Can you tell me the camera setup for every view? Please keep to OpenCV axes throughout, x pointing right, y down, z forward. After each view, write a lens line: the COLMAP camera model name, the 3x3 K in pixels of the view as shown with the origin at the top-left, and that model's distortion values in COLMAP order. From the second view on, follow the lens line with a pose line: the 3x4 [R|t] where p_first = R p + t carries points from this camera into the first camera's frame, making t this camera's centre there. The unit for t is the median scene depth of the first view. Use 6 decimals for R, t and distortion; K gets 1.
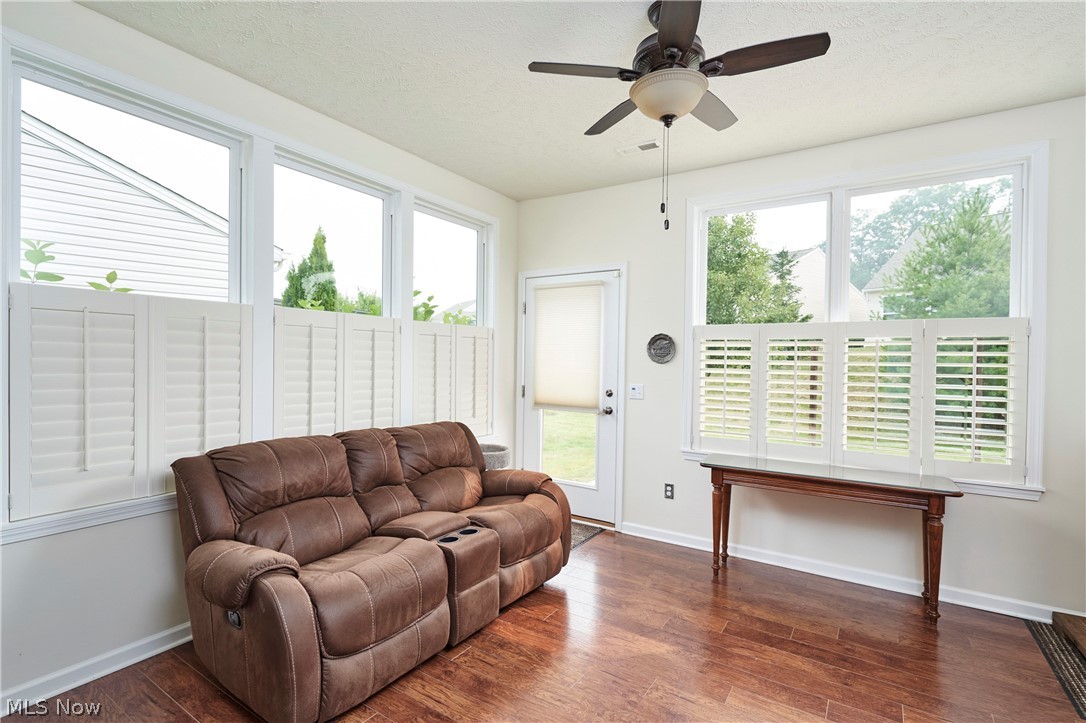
lens RADIAL K [[503.8, 0, 543.0], [0, 503.8, 361.5], [0, 0, 1]] dist [-0.001370, -0.000072]
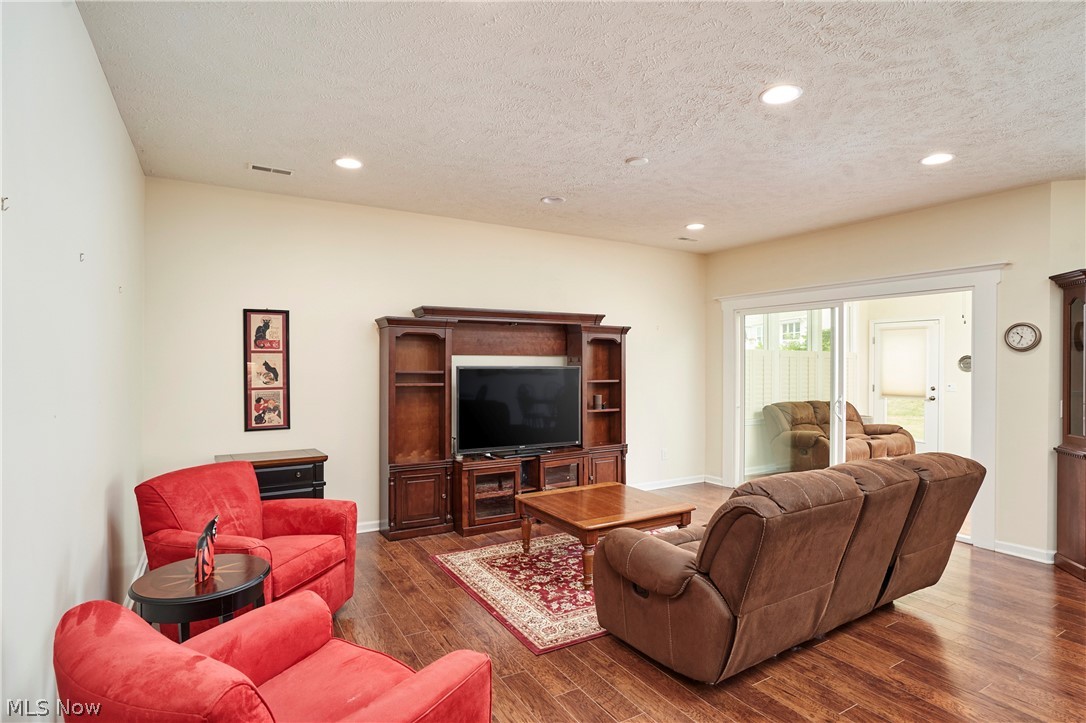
lens RADIAL K [[556.2, 0, 543.4], [0, 556.2, 367.0], [0, 0, 1]] dist [-0.052323, 0.028328]
pose [[0.900176, -0.005466, -0.435493, -0.318263], [0.004144, 0.999983, -0.003986, -0.014304], [0.435507, 0.001783, 0.900183, -1.588993]]
